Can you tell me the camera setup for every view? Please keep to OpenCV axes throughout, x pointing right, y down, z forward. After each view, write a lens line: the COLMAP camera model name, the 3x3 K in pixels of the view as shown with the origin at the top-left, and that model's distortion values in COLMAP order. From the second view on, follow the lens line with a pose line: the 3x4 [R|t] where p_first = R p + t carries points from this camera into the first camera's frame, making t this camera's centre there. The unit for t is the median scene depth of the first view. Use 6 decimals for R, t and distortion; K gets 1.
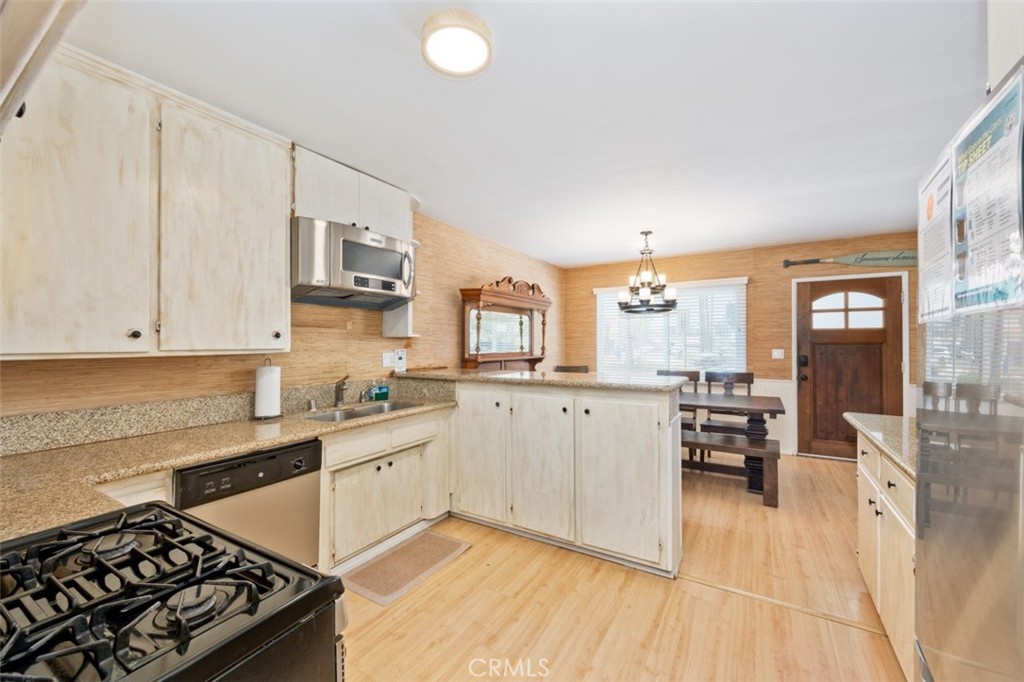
lens RADIAL K [[404.2, 0, 502.3], [0, 404.2, 334.9], [0, 0, 1]] dist [-0.009965, 0.000030]
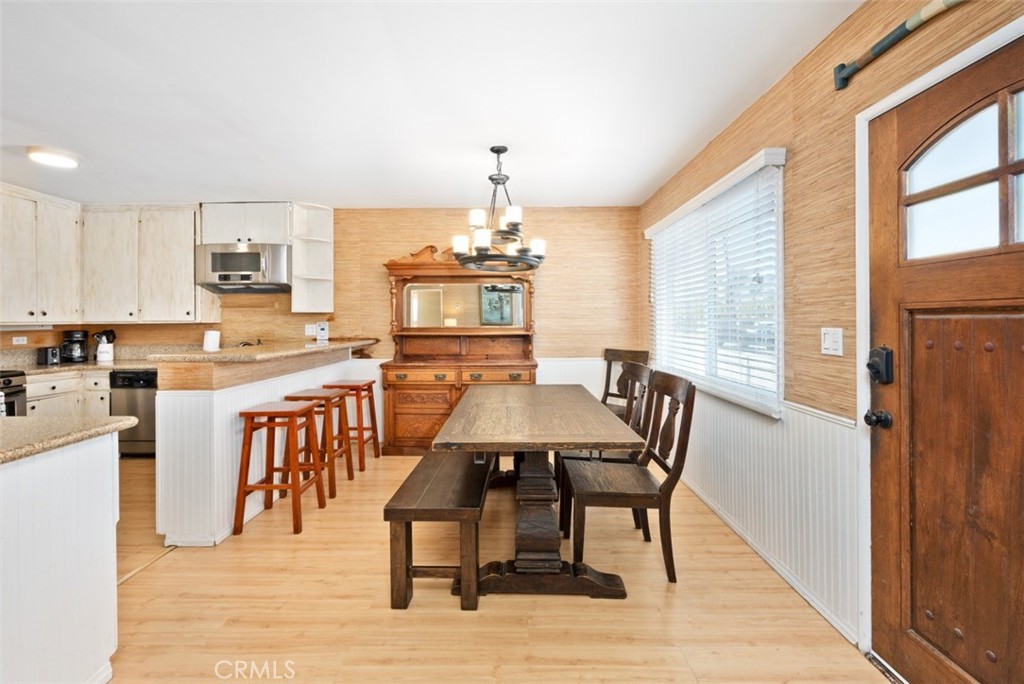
lens RADIAL K [[423.8, 0, 514.2], [0, 423.8, 324.5], [0, 0, 1]] dist [-0.023314, 0.000301]
pose [[0.535275, 0.007581, -0.844644, 1.181828], [0.020219, 0.999558, 0.021784, 0.026577], [0.844436, -0.028739, 0.534885, 0.791713]]
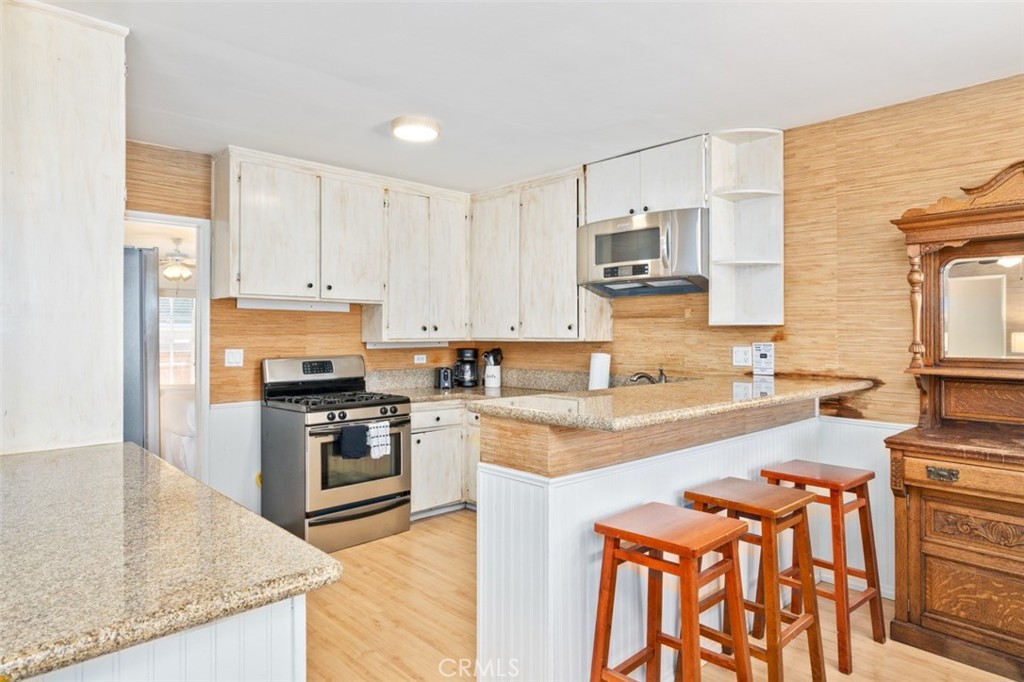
lens RADIAL K [[616.6, 0, 520.4], [0, 616.6, 319.2], [0, 0, 1]] dist [0.013320, -0.000606]
pose [[-0.246883, -0.021370, -0.968810, 0.869374], [0.019175, 0.999453, -0.026932, 0.015826], [0.968856, -0.025226, -0.246338, 0.850512]]
